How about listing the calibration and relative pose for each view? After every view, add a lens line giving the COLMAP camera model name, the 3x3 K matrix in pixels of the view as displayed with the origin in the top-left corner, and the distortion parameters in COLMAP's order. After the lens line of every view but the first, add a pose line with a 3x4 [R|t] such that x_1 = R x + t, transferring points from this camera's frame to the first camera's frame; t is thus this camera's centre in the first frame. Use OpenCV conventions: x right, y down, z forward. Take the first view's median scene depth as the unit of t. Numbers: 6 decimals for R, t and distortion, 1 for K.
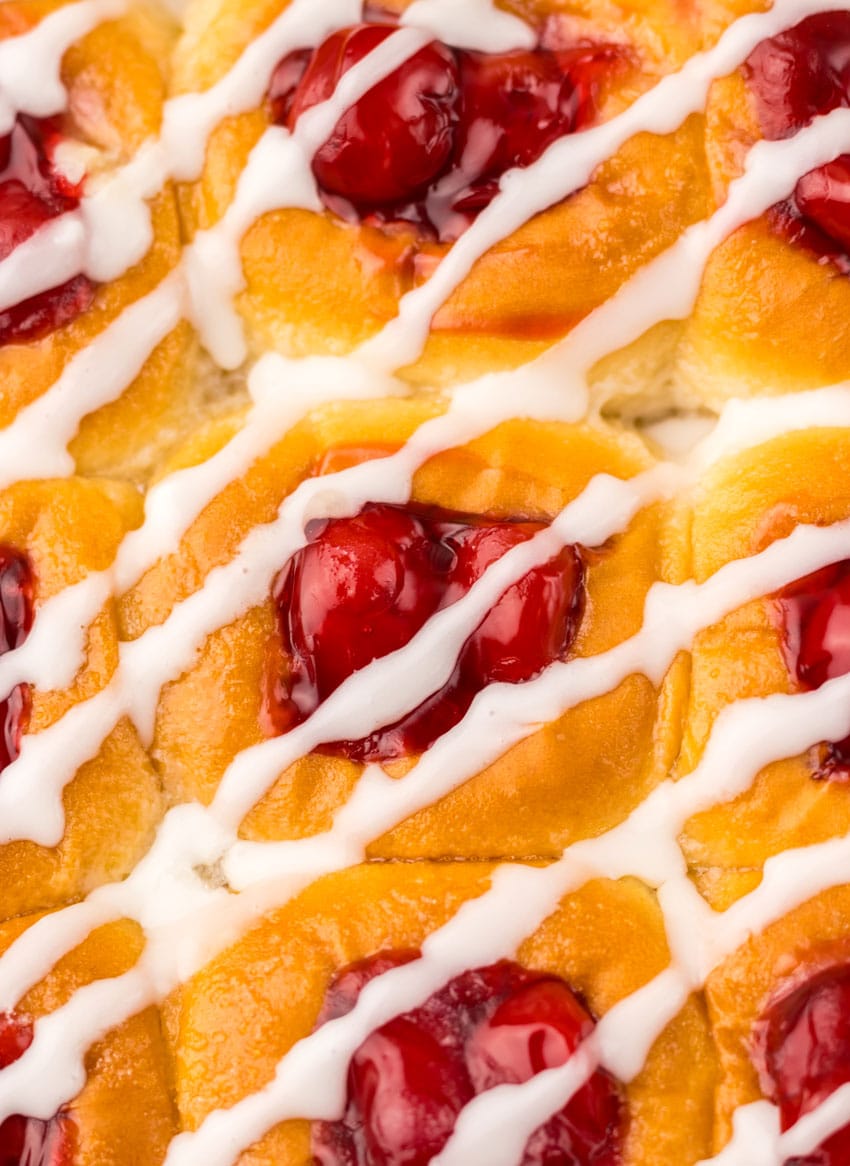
lens RADIAL K [[3047.4, 0, 425.0], [0, 3047.4, 583.0], [0, 0, 1]] dist [-0.140490, 0.054095]
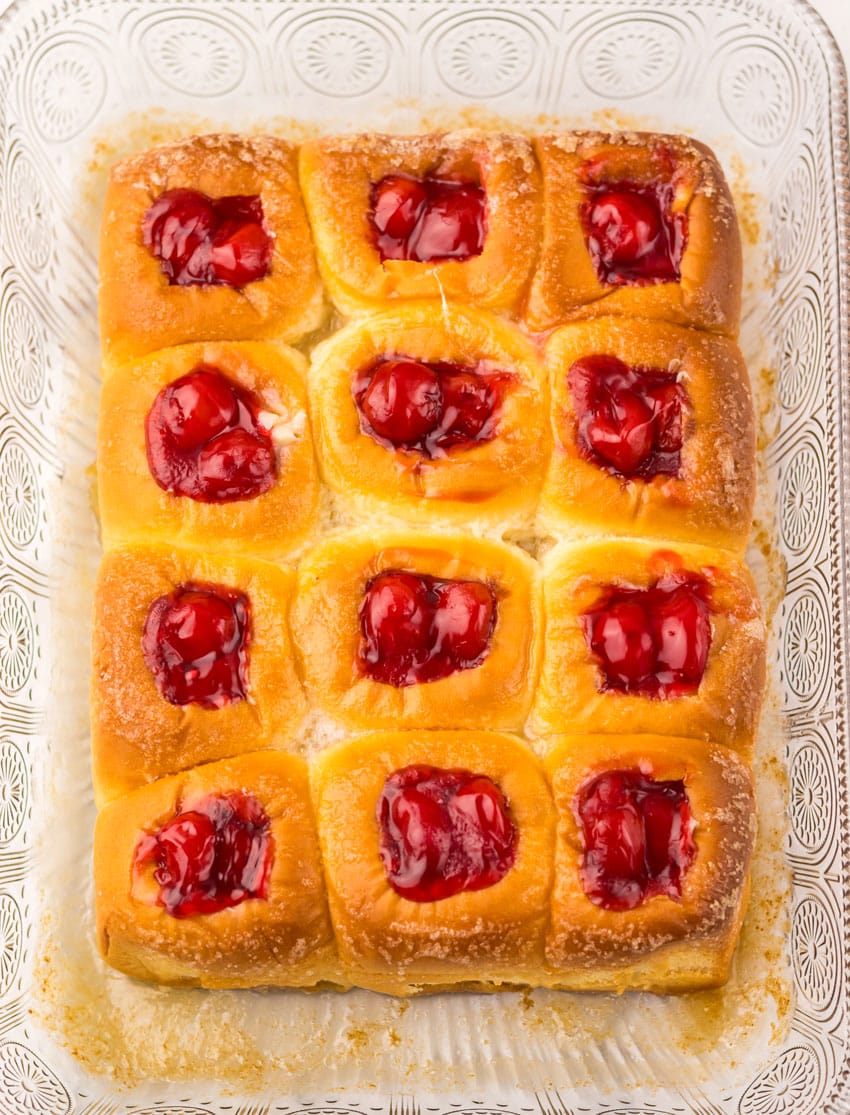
lens RADIAL K [[2454.4, 0, 425.0], [0, 2454.4, 557.5], [0, 0, 1]] dist [-0.091176, -0.282705]
pose [[0.997733, 0.014618, 0.065683, -0.120243], [-0.007466, 0.994140, -0.107844, 0.158029], [-0.066874, 0.107110, 0.991996, -0.800008]]
